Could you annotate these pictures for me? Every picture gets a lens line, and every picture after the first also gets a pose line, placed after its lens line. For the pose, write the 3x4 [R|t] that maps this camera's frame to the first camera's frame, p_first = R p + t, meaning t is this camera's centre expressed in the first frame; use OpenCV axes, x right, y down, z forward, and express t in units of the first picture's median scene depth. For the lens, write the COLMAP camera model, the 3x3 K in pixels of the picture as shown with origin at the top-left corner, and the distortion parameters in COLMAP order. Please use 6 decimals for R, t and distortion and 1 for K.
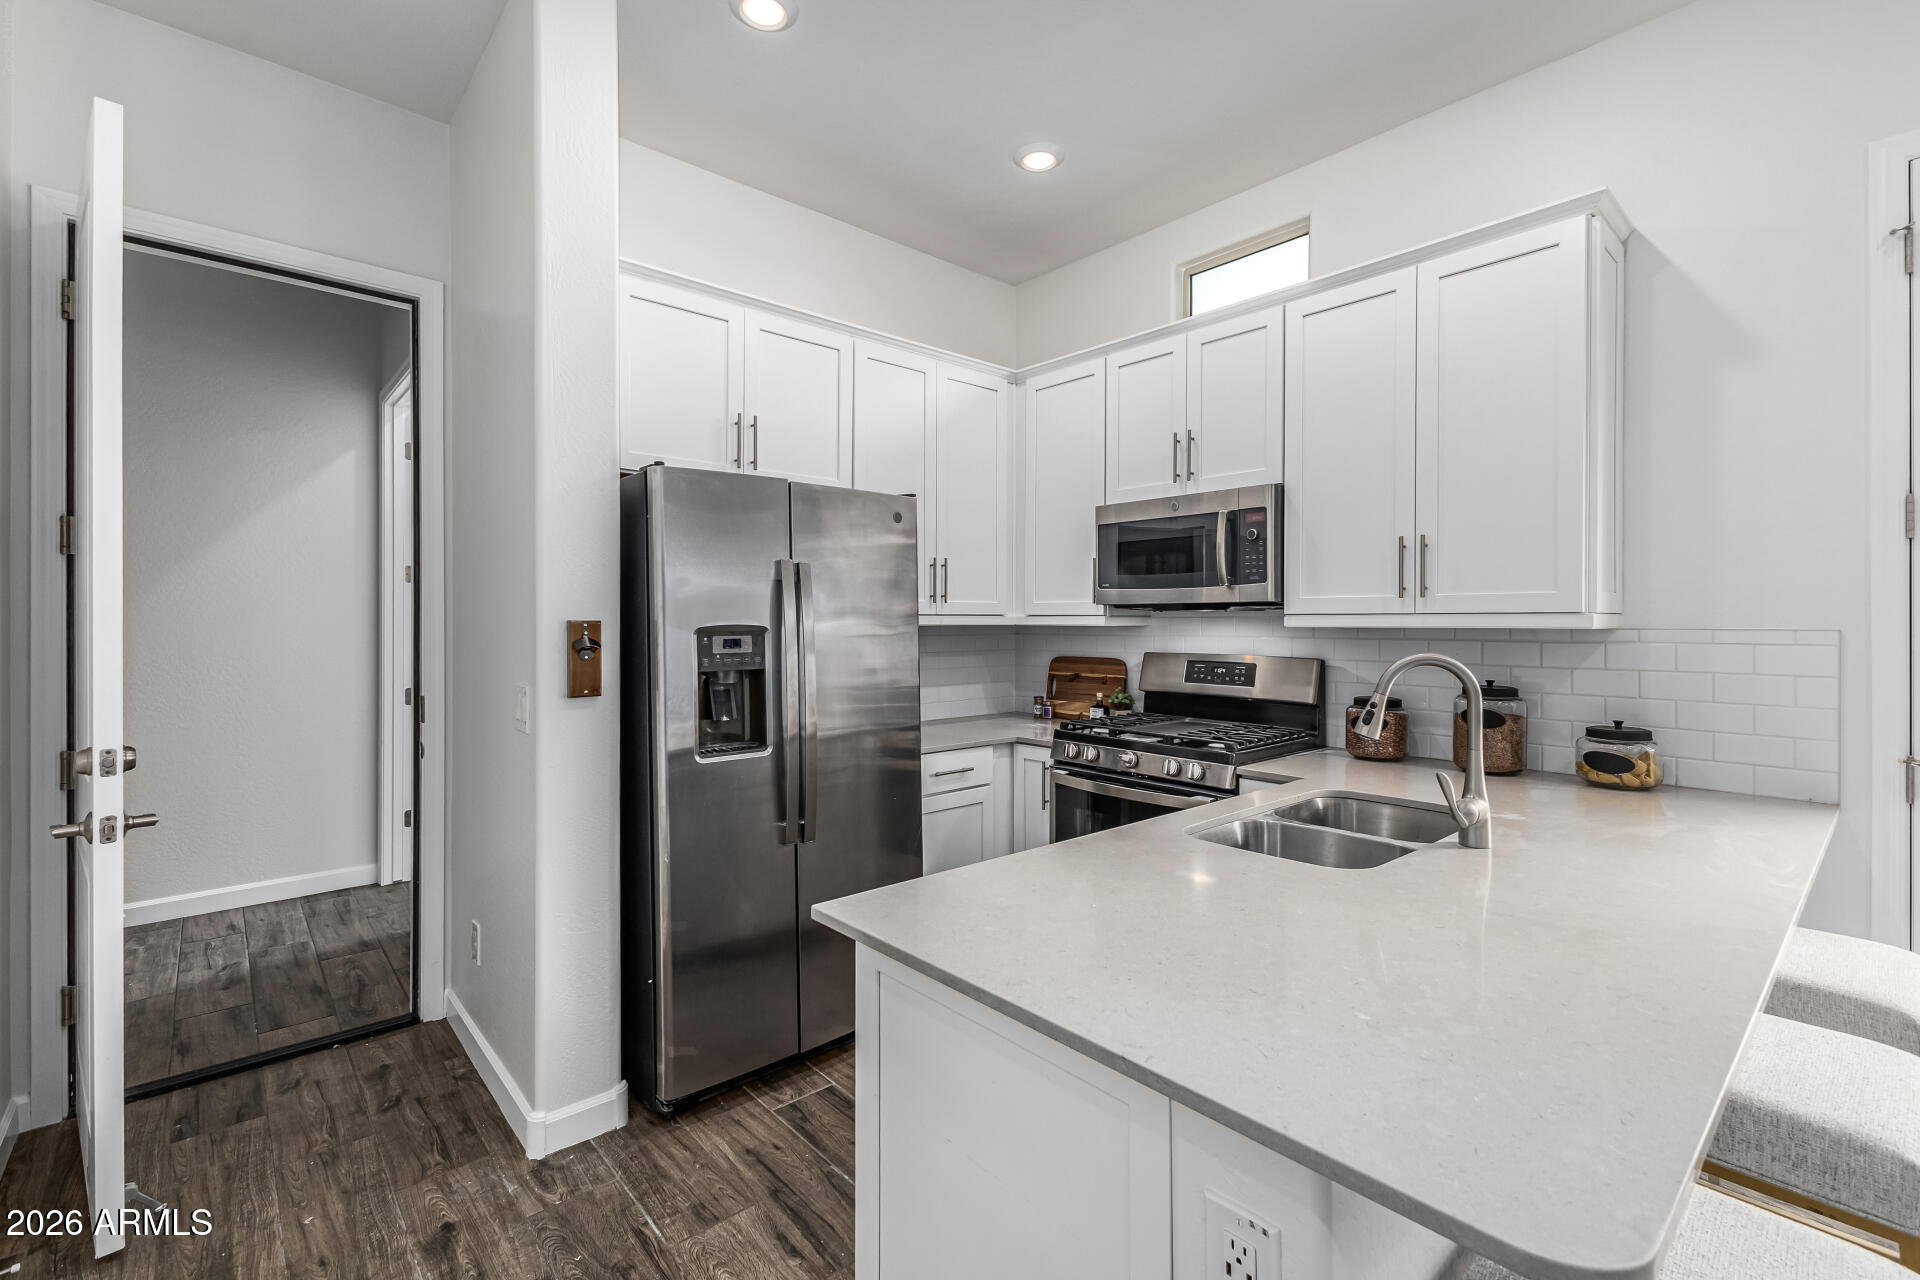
lens RADIAL K [[835.7, 0, 957.3], [0, 835.7, 628.9], [0, 0, 1]] dist [0.011043, 0.001515]
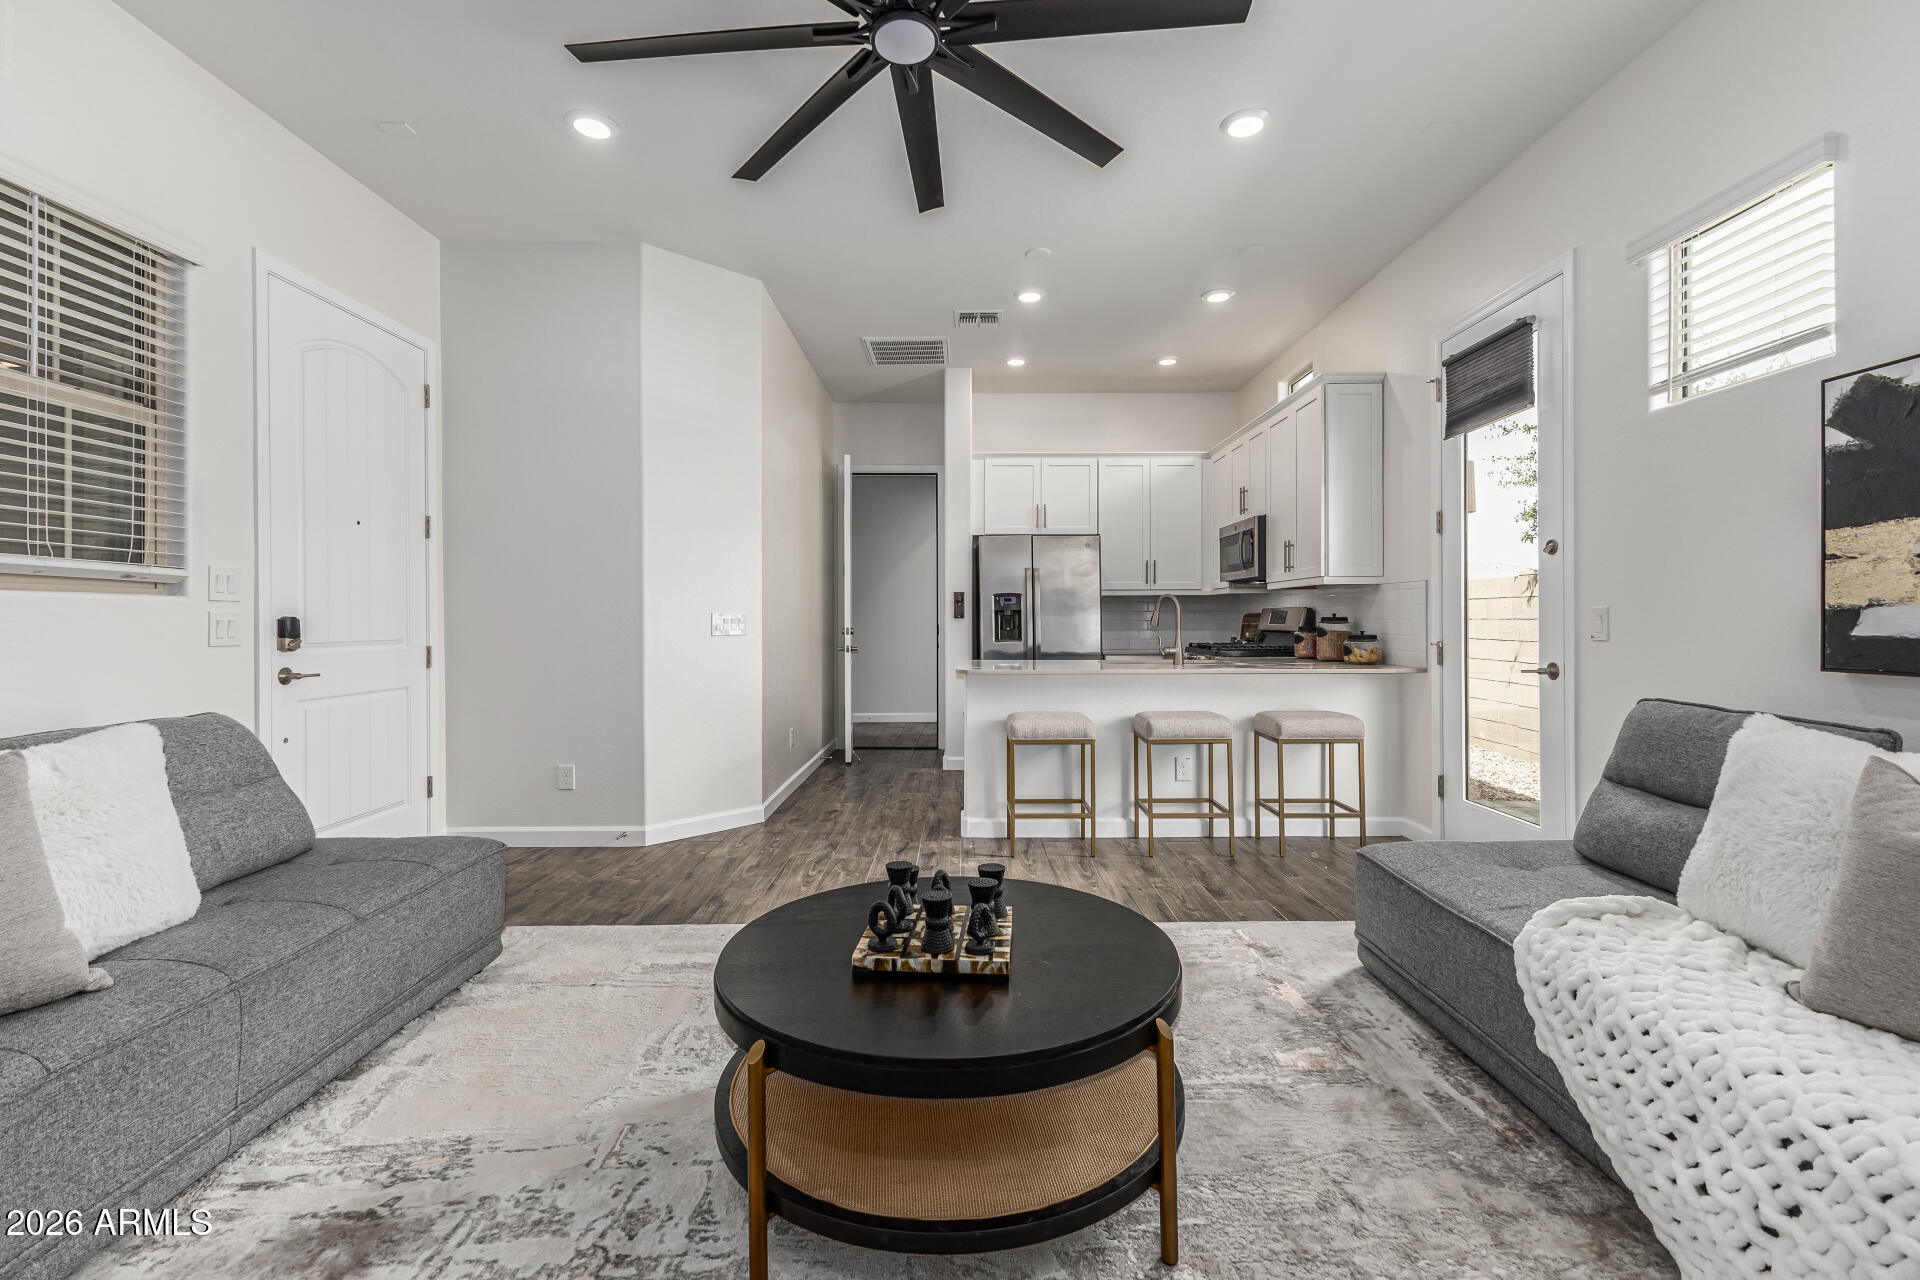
lens RADIAL K [[835.7, 0, 954.8], [0, 835.7, 629.1], [0, 0, 1]] dist [0.011043, 0.001515]
pose [[0.736726, 0.006011, -0.676165, 1.077271], [-0.005087, 0.999981, 0.003347, 0.078673], [0.676172, 0.000974, 0.736743, -0.819254]]
